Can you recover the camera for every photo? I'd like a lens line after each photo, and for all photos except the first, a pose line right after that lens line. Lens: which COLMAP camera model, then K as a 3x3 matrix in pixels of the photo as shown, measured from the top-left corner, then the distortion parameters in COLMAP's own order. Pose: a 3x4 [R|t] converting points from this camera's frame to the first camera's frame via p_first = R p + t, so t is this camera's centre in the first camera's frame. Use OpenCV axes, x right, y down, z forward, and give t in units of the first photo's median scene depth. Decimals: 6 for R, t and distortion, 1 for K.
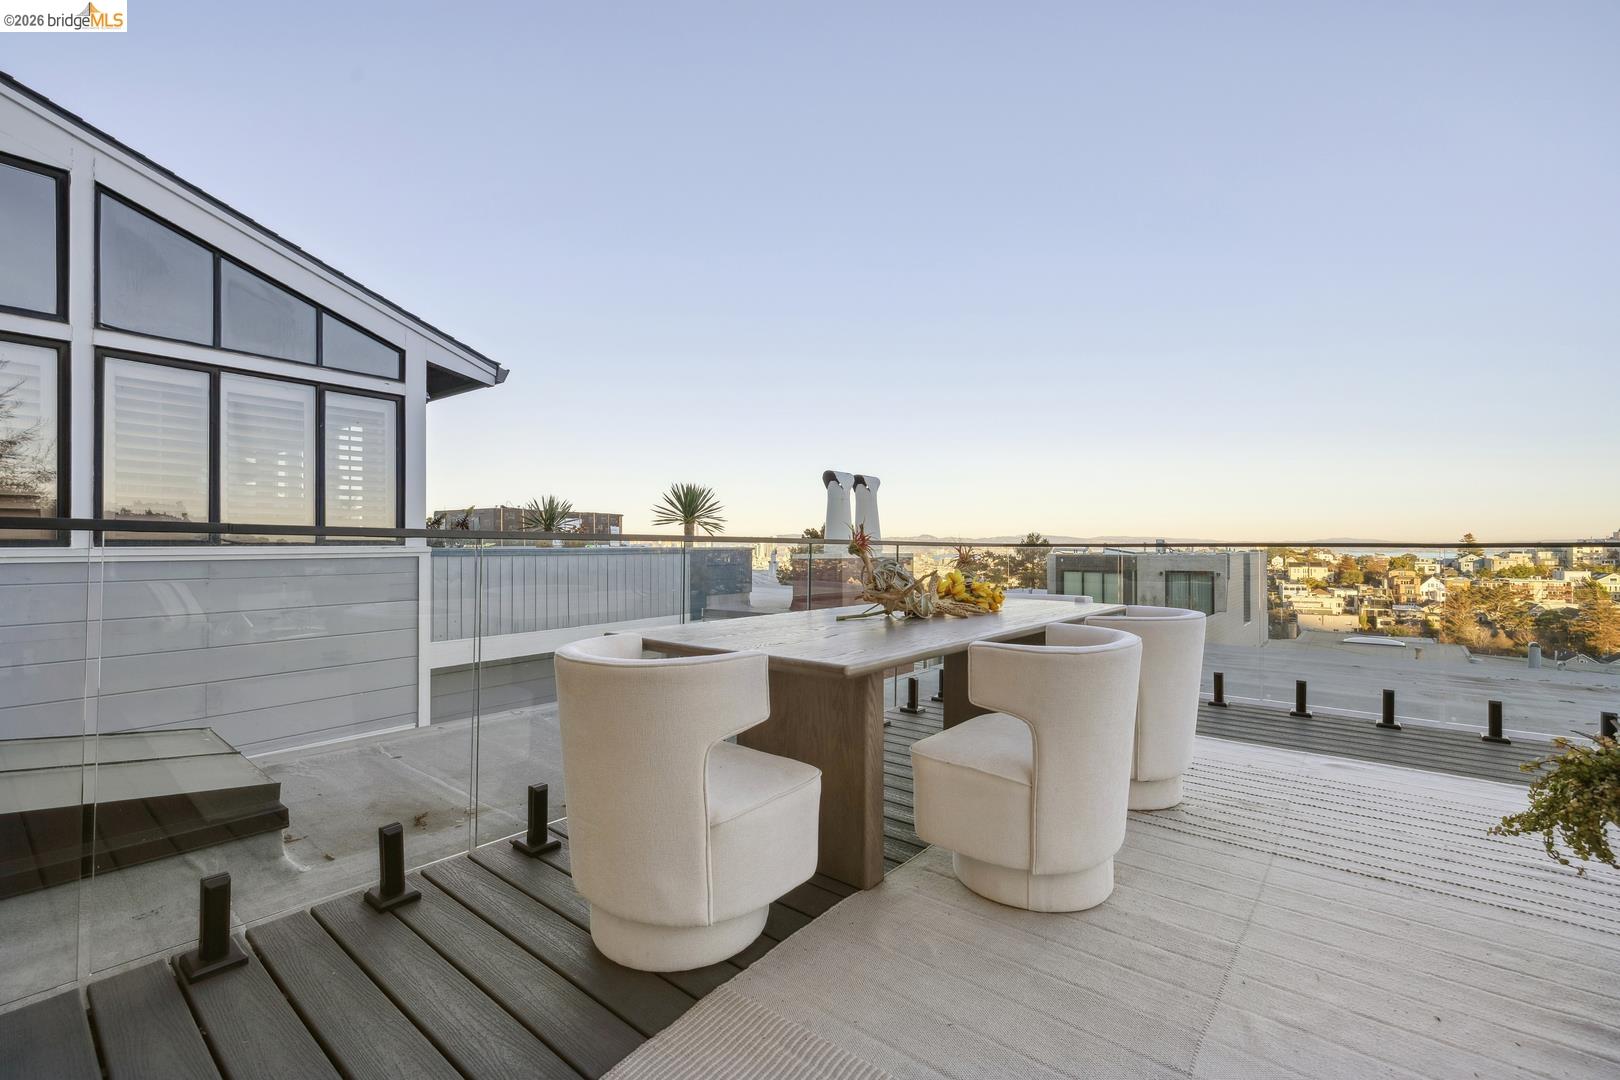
lens RADIAL K [[697.5, 0, 808.9], [0, 697.5, 544.4], [0, 0, 1]] dist [0.002735, -0.001757]
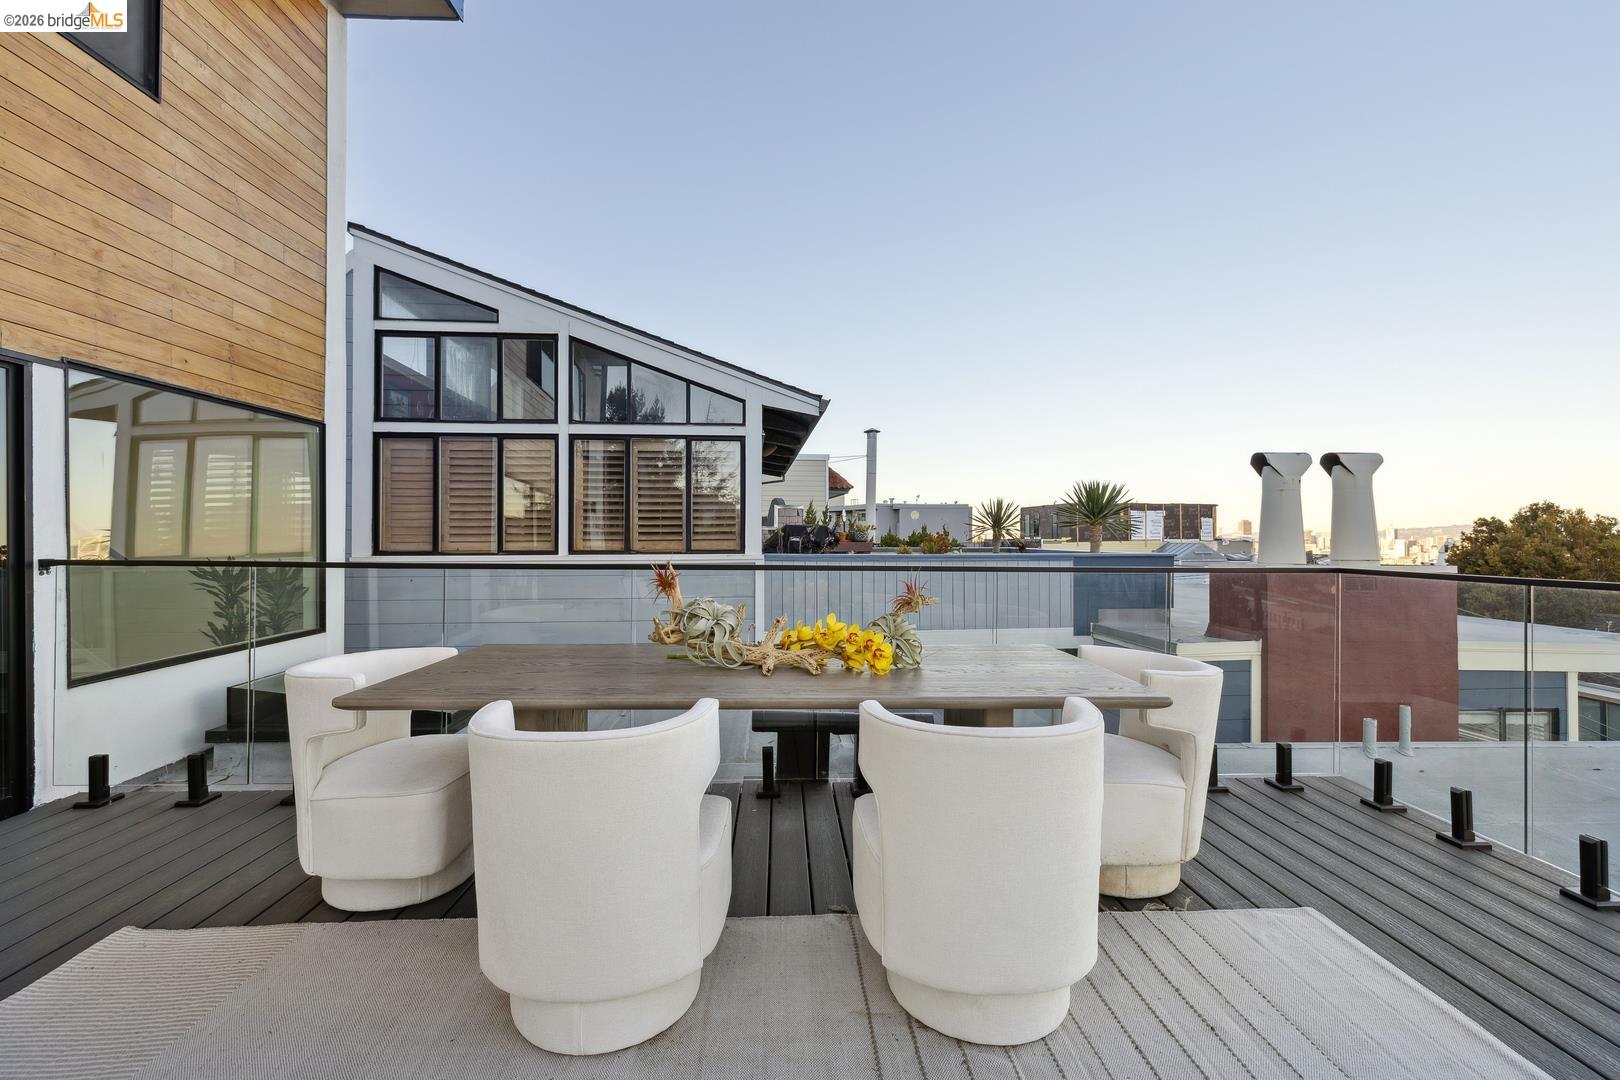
lens RADIAL K [[697.5, 0, 807.3], [0, 697.5, 533.5], [0, 0, 1]] dist [0.002735, -0.001757]
pose [[0.658413, -0.005604, -0.752636, 0.430479], [0.002935, 0.999984, -0.004878, -0.028233], [0.752651, 0.001002, 0.658419, 0.240244]]
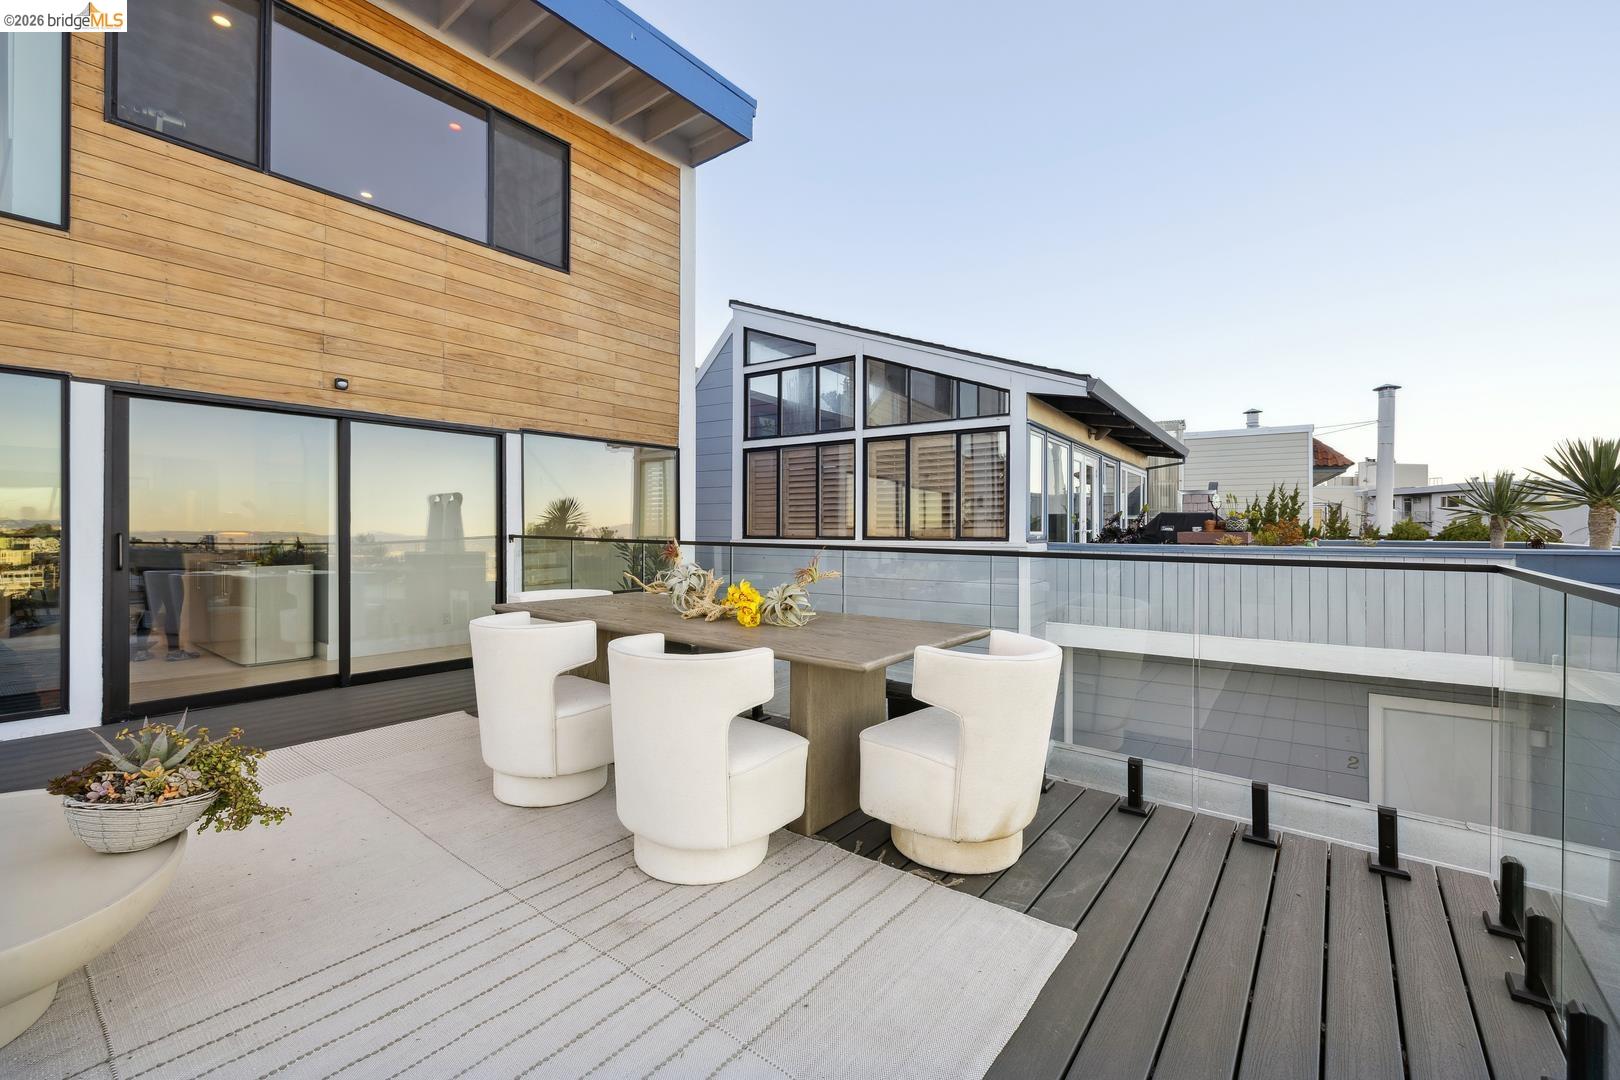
lens RADIAL K [[697.5, 0, 794.3], [0, 697.5, 526.9], [0, 0, 1]] dist [0.002735, -0.001757]
pose [[0.000446, -0.003100, -0.999995, 0.677715], [-0.000401, 0.999995, -0.003100, -0.021014], [1.000000, 0.000402, 0.000444, 0.579398]]
